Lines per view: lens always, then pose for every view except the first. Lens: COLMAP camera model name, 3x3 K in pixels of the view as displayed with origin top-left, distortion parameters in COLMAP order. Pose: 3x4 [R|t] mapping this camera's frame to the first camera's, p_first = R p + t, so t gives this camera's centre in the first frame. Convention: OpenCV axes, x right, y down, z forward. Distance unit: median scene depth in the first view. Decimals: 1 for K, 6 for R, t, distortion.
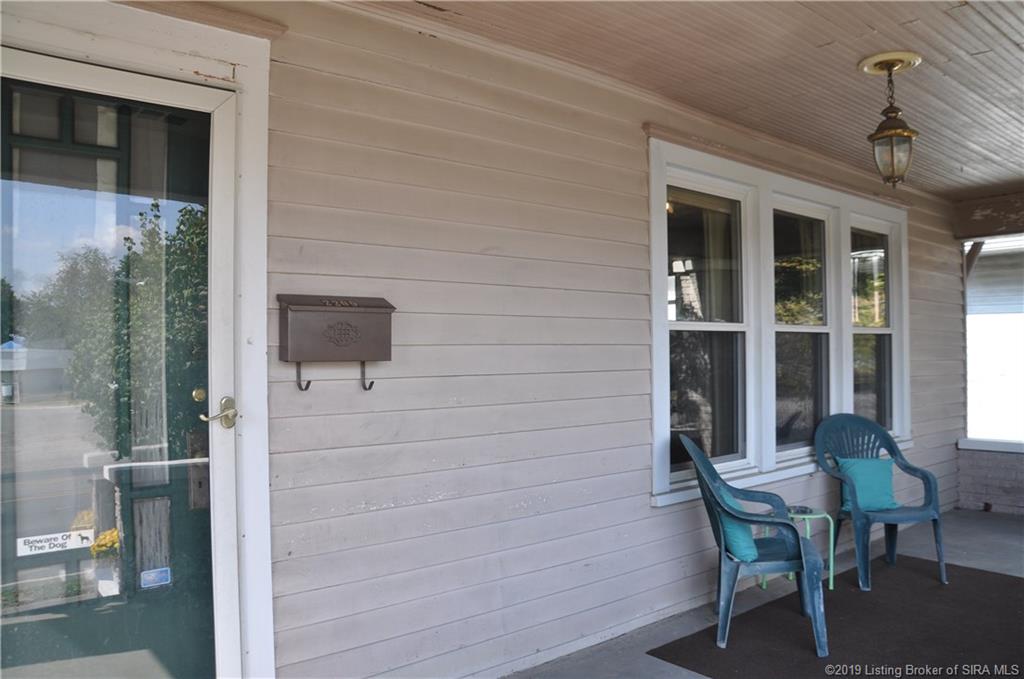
lens RADIAL K [[794.0, 0, 524.9], [0, 794.0, 343.4], [0, 0, 1]] dist [-0.154370, 0.111069]
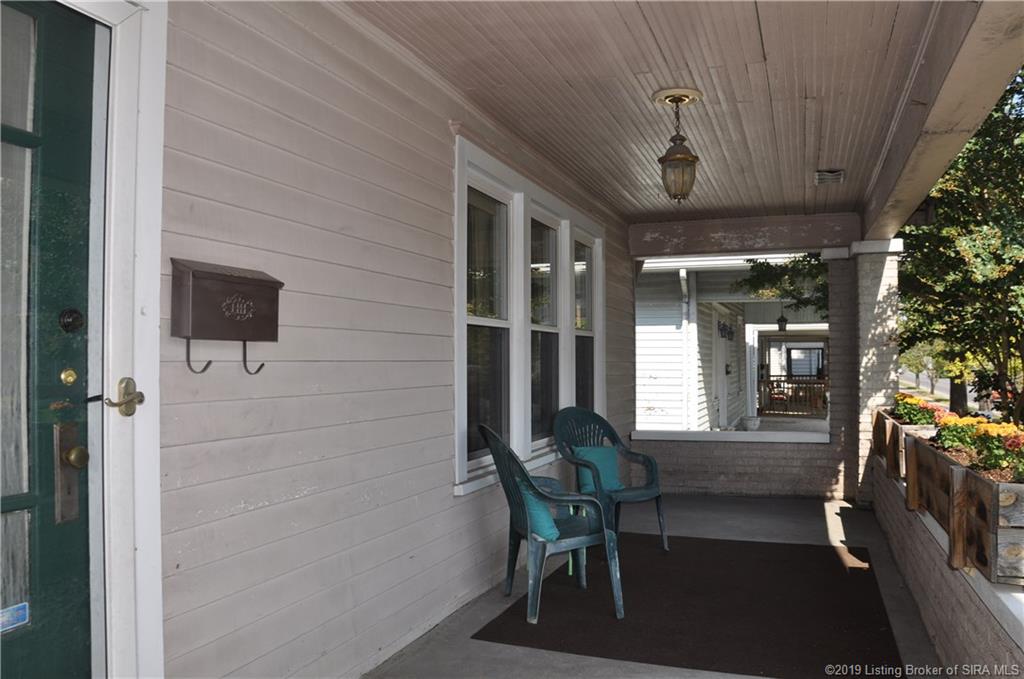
lens RADIAL K [[805.3, 0, 513.1], [0, 805.3, 350.5], [0, 0, 1]] dist [-0.101799, 0.007909]
pose [[0.873642, 0.015340, 0.486327, -0.305480], [-0.012773, 0.999881, -0.008593, 0.029731], [-0.486401, 0.001295, 0.873735, 0.059238]]
